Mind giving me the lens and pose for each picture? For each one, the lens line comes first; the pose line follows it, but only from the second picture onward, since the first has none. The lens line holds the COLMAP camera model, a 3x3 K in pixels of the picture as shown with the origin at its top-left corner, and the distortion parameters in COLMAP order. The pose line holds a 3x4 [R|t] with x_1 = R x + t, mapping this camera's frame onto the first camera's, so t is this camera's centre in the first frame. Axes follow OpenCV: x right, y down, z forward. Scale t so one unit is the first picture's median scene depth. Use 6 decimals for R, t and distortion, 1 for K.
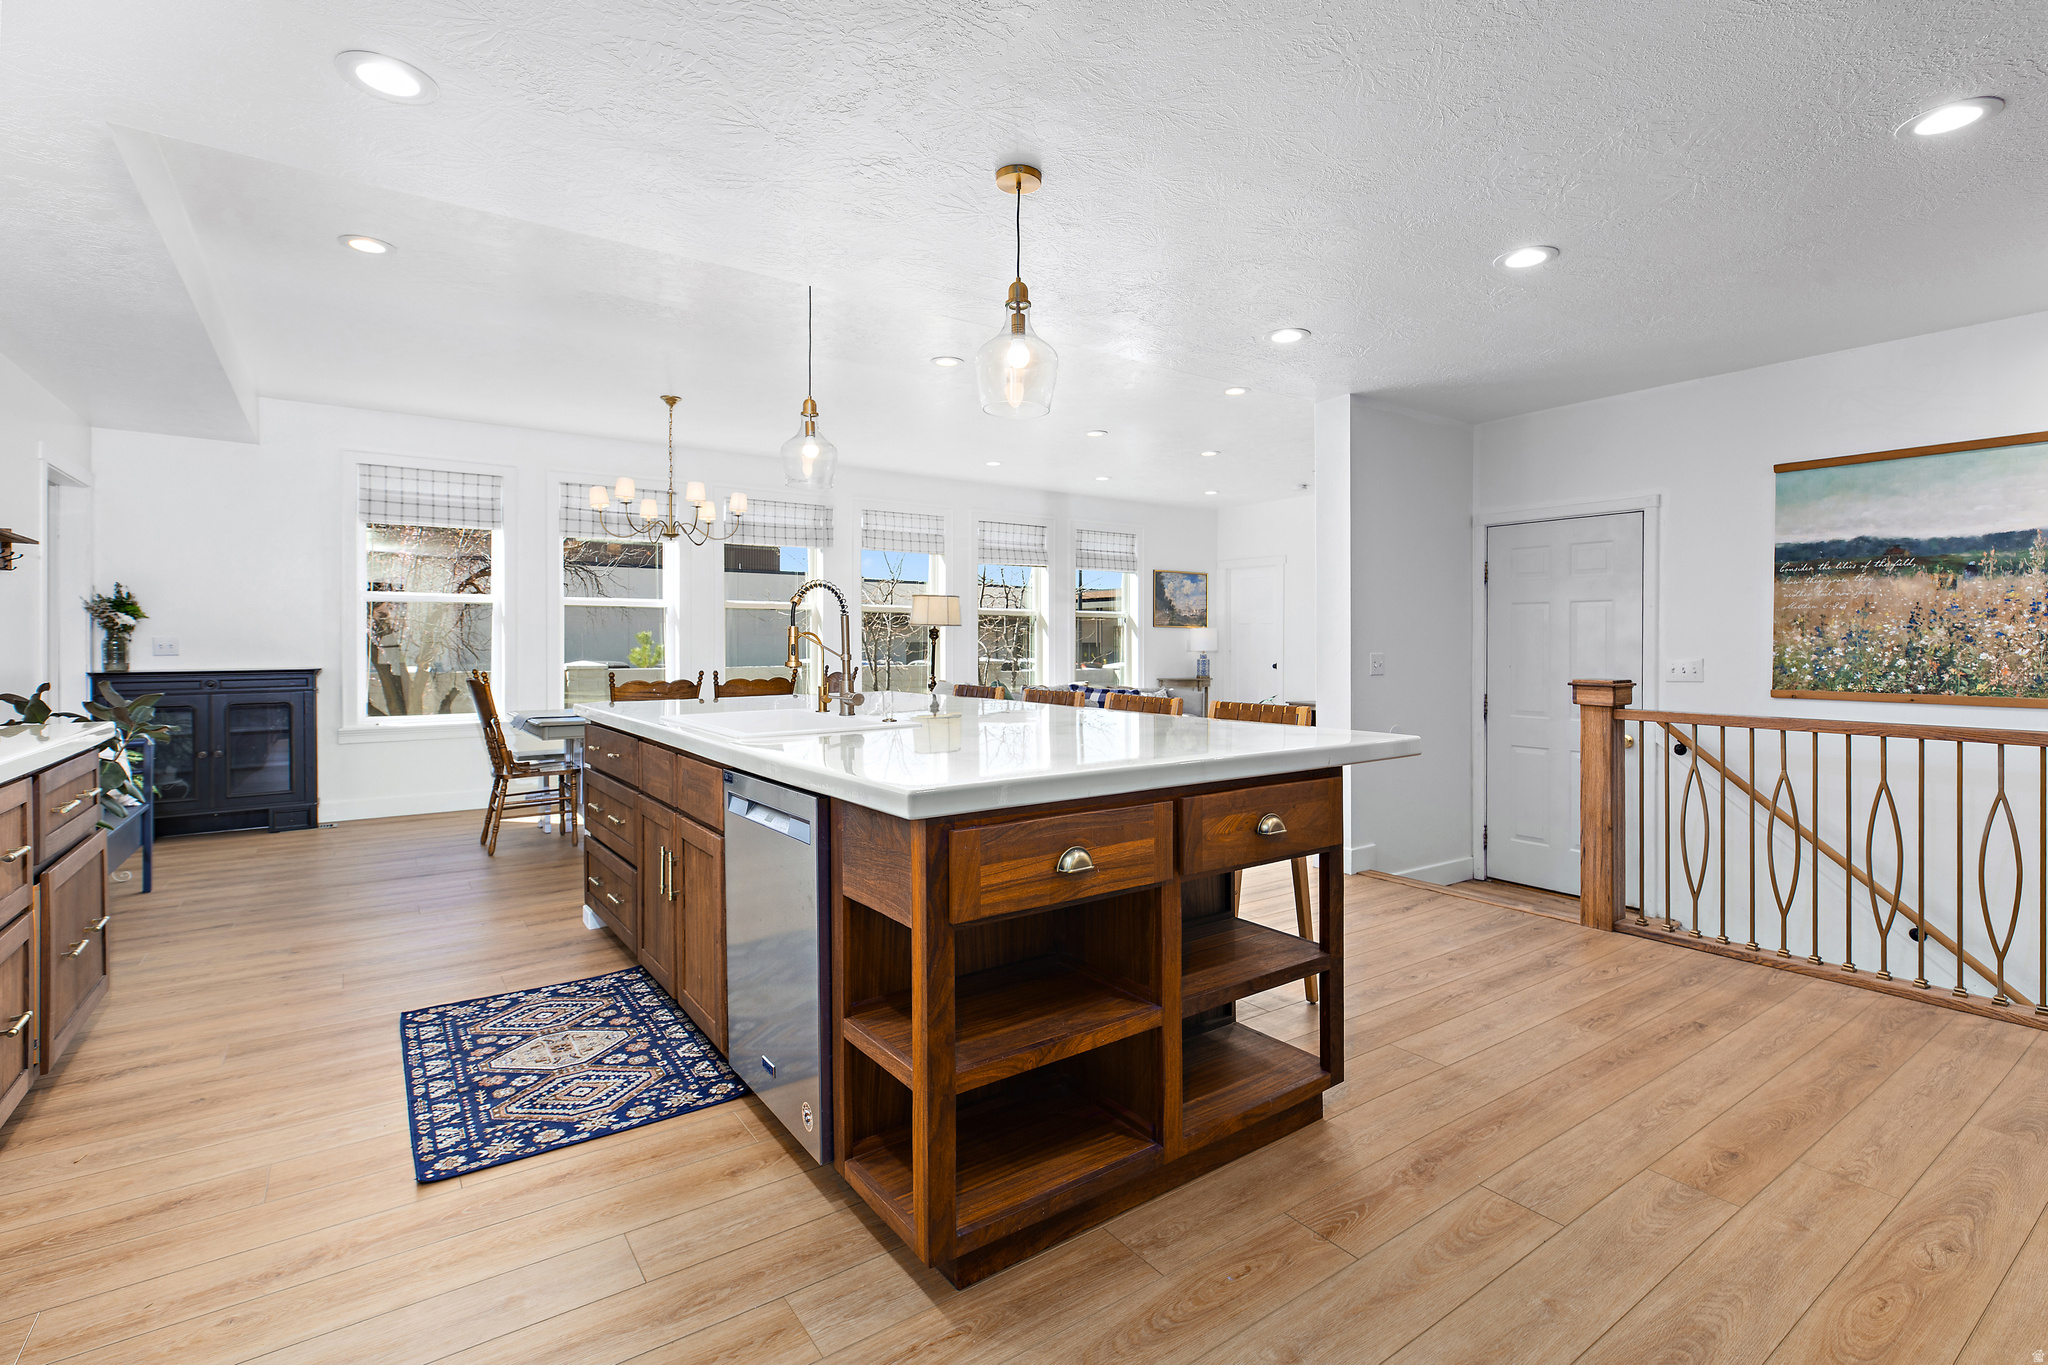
lens RADIAL K [[954.2, 0, 1043.5], [0, 954.2, 643.4], [0, 0, 1]] dist [0.002871, -0.000036]
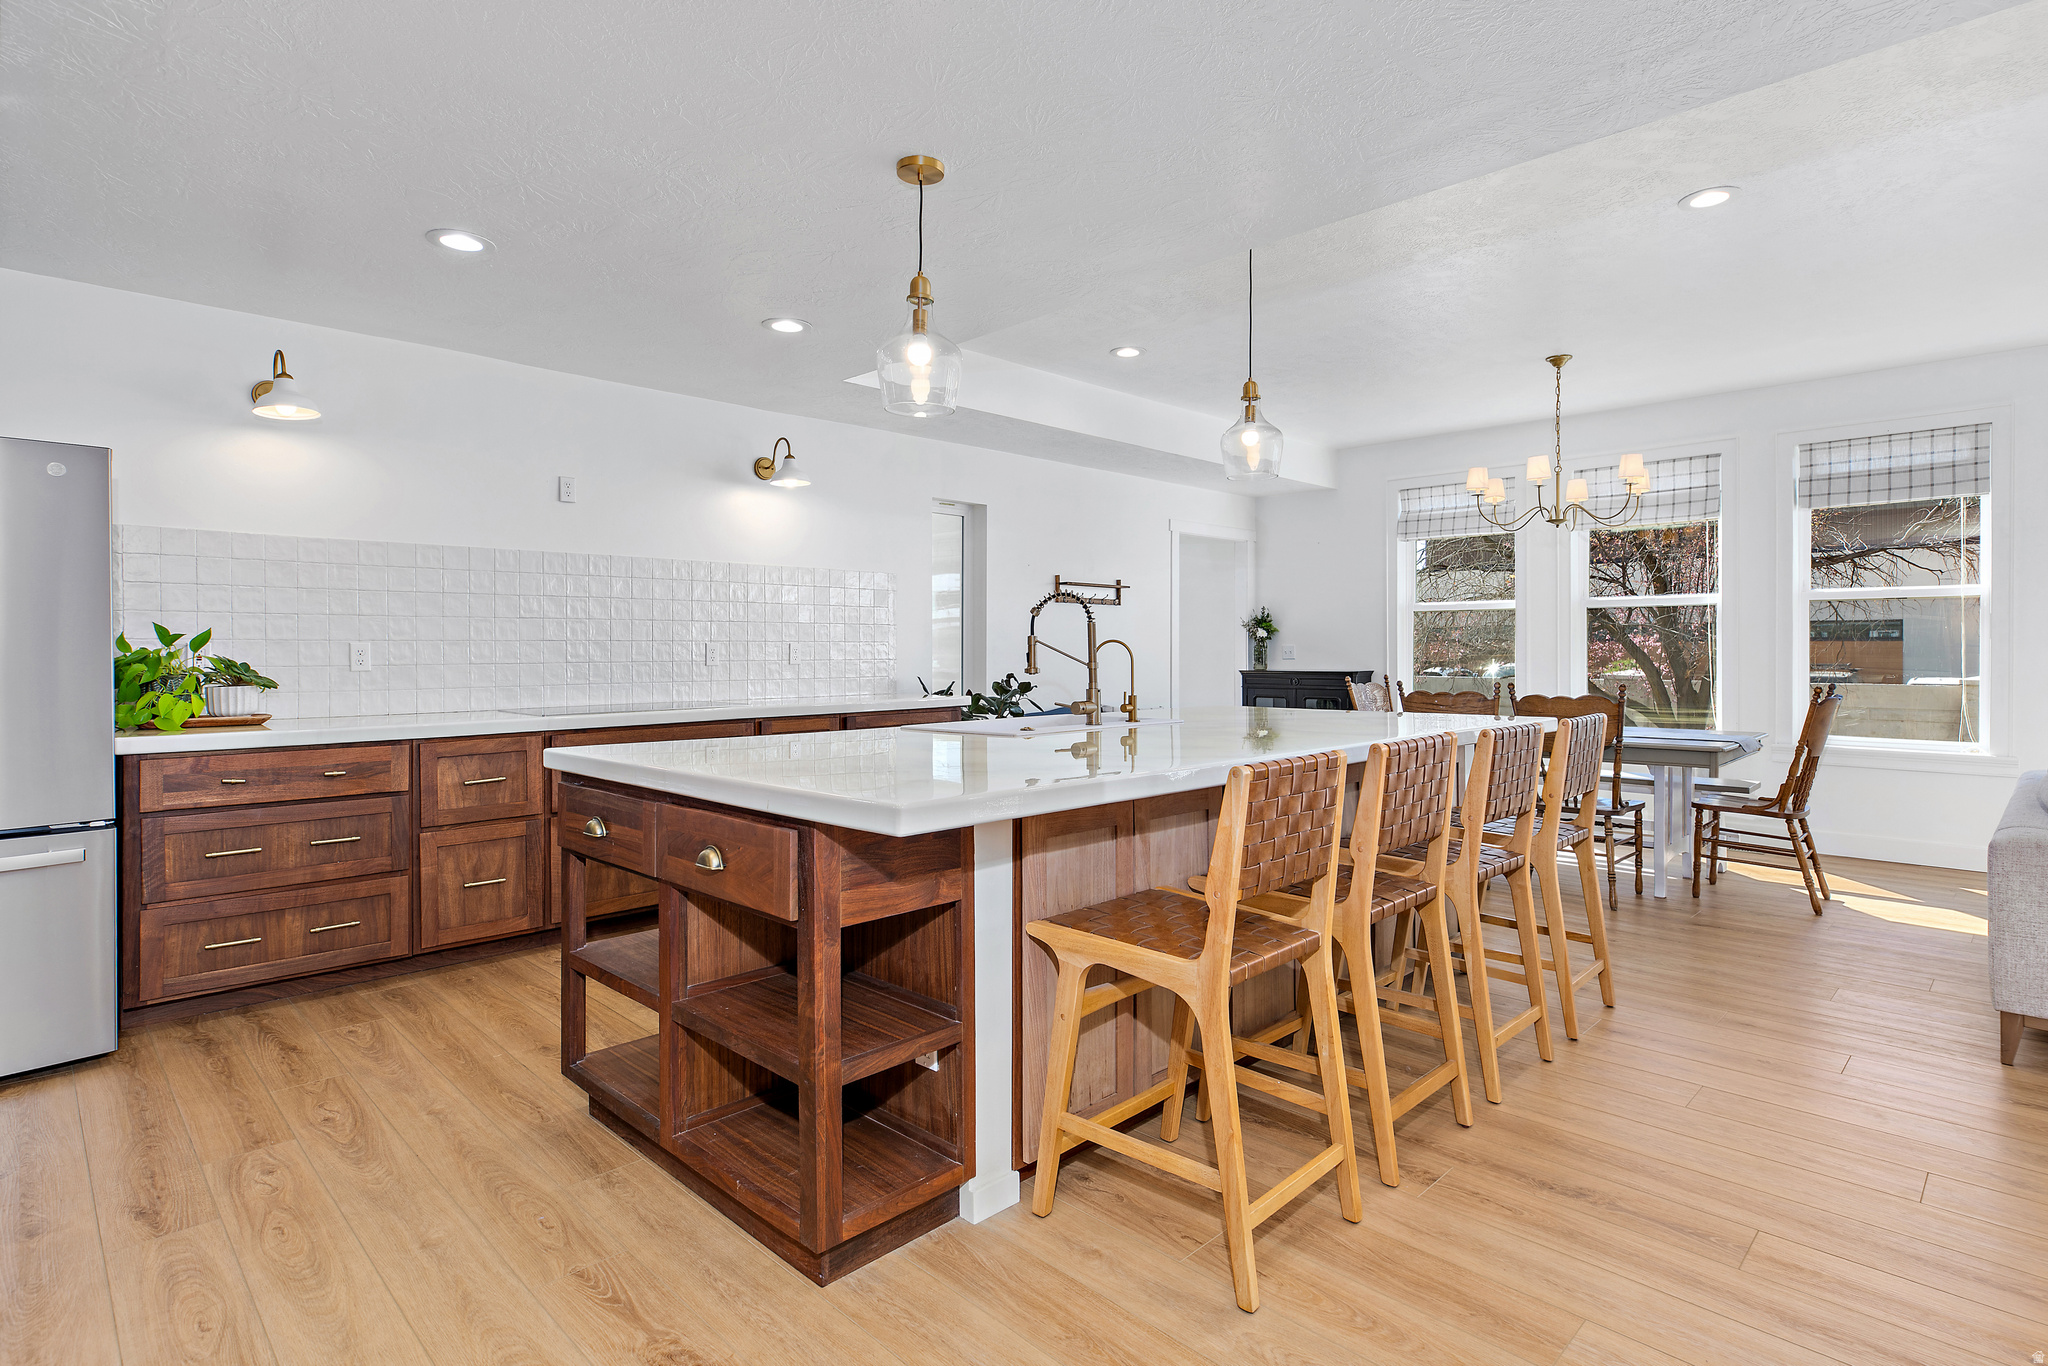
lens RADIAL K [[1039.4, 0, 1045.5], [0, 1039.4, 652.7], [0, 0, 1]] dist [0.001376, -0.000009]
pose [[0.164961, 0.002728, -0.986296, 0.690128], [0.001018, 0.999995, 0.002936, -0.001674], [0.986300, -0.001489, 0.164957, 0.637165]]
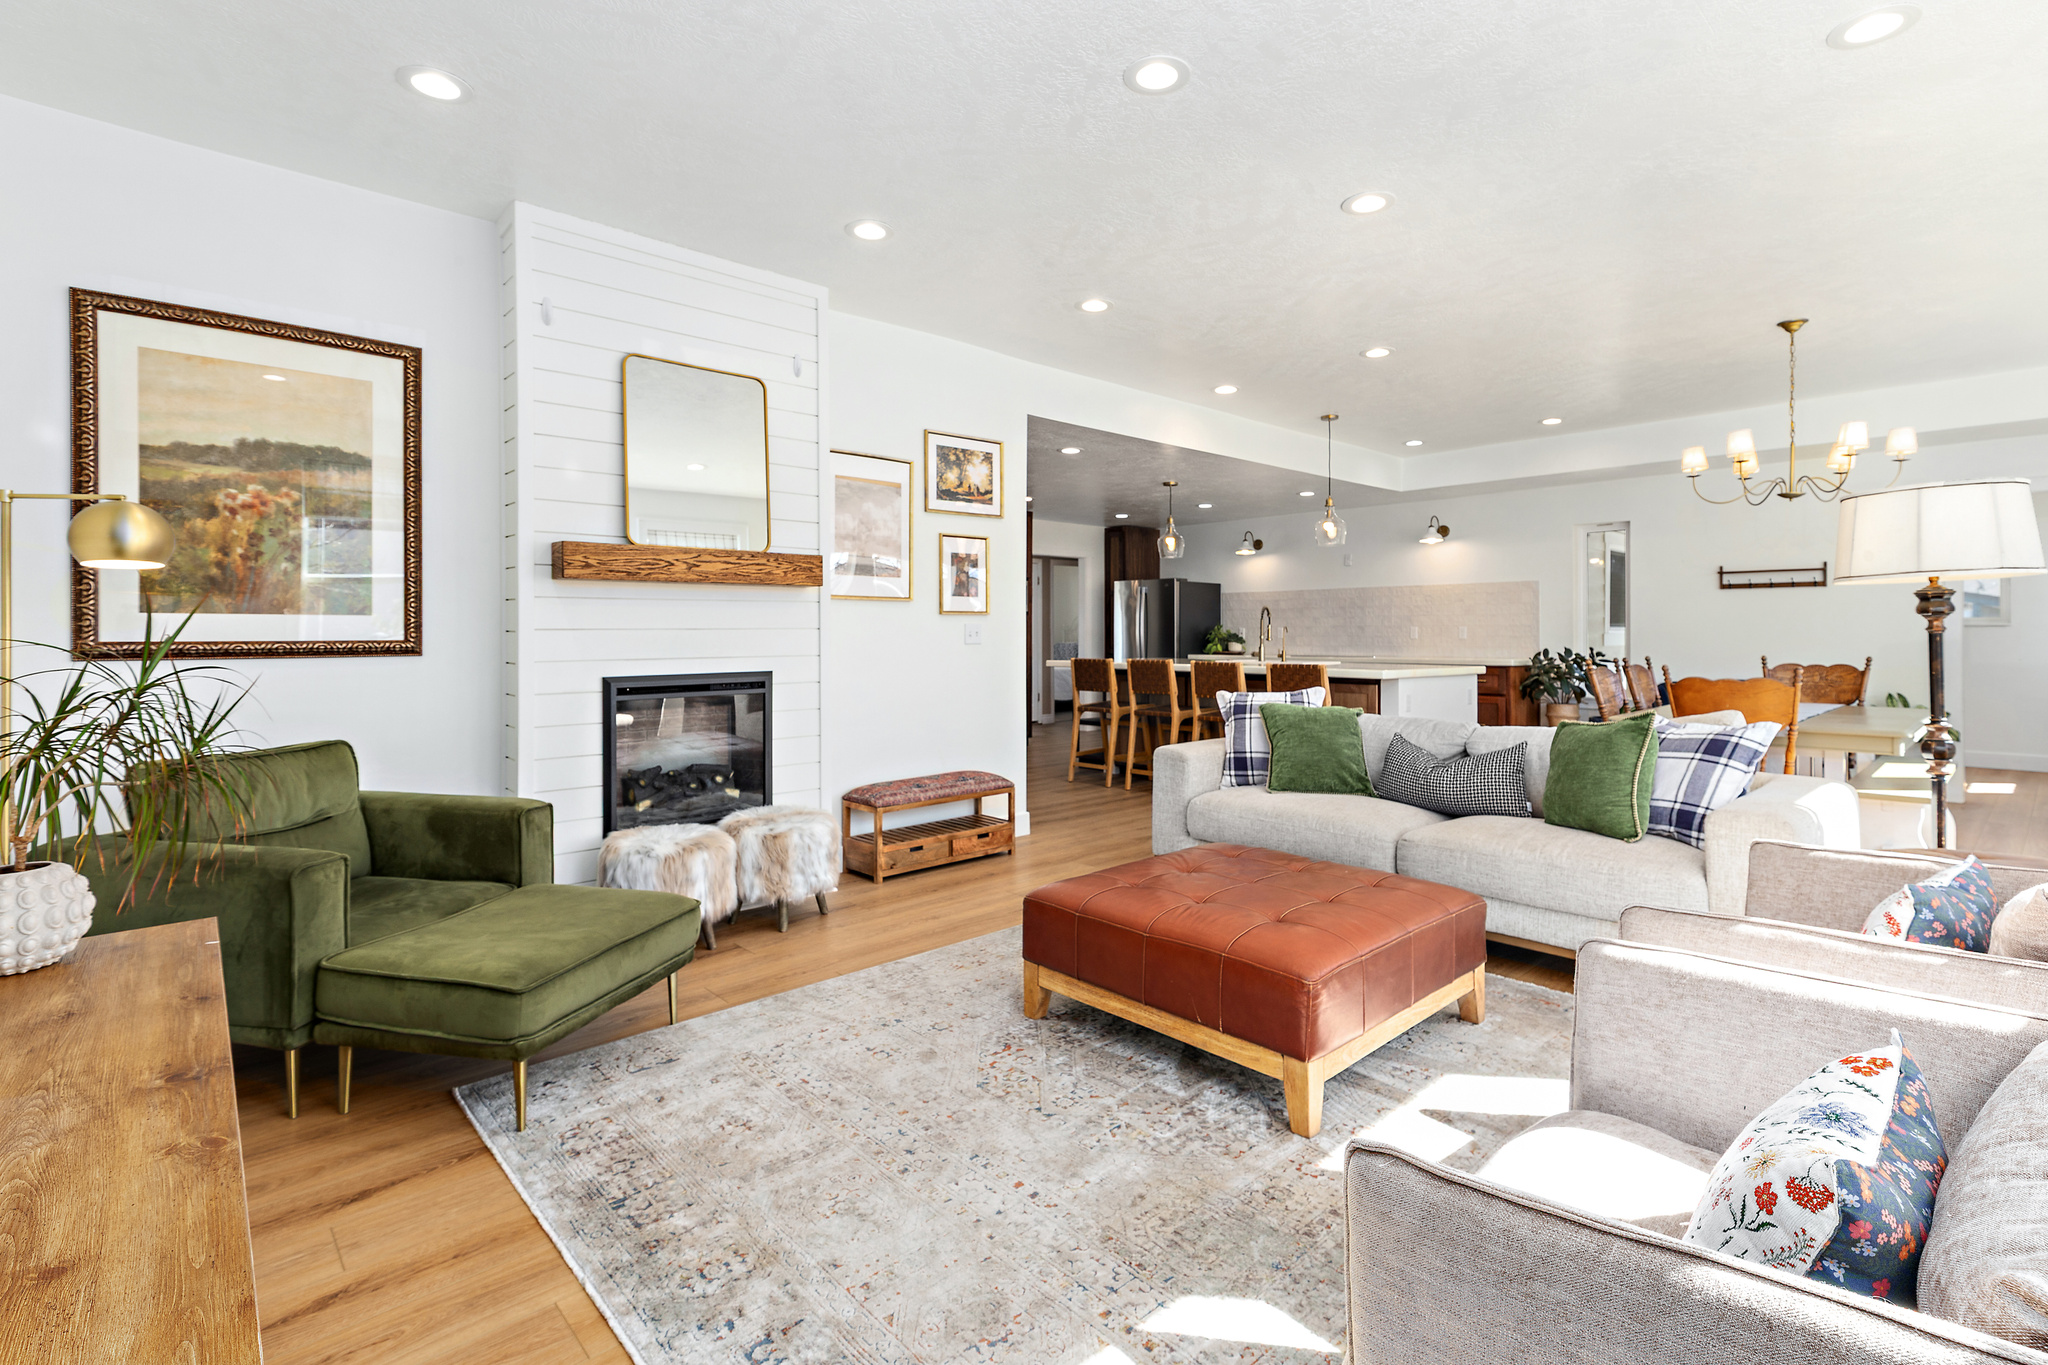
lens RADIAL K [[954.6, 0, 1030.0], [0, 954.6, 631.2], [0, 0, 1]] dist [0.003350, 0.000152]
pose [[-0.993656, 0.000917, -0.112462, 0.527385], [0.001025, 0.999999, -0.000903, 0.001552], [0.112461, -0.001013, -0.993656, 2.726025]]
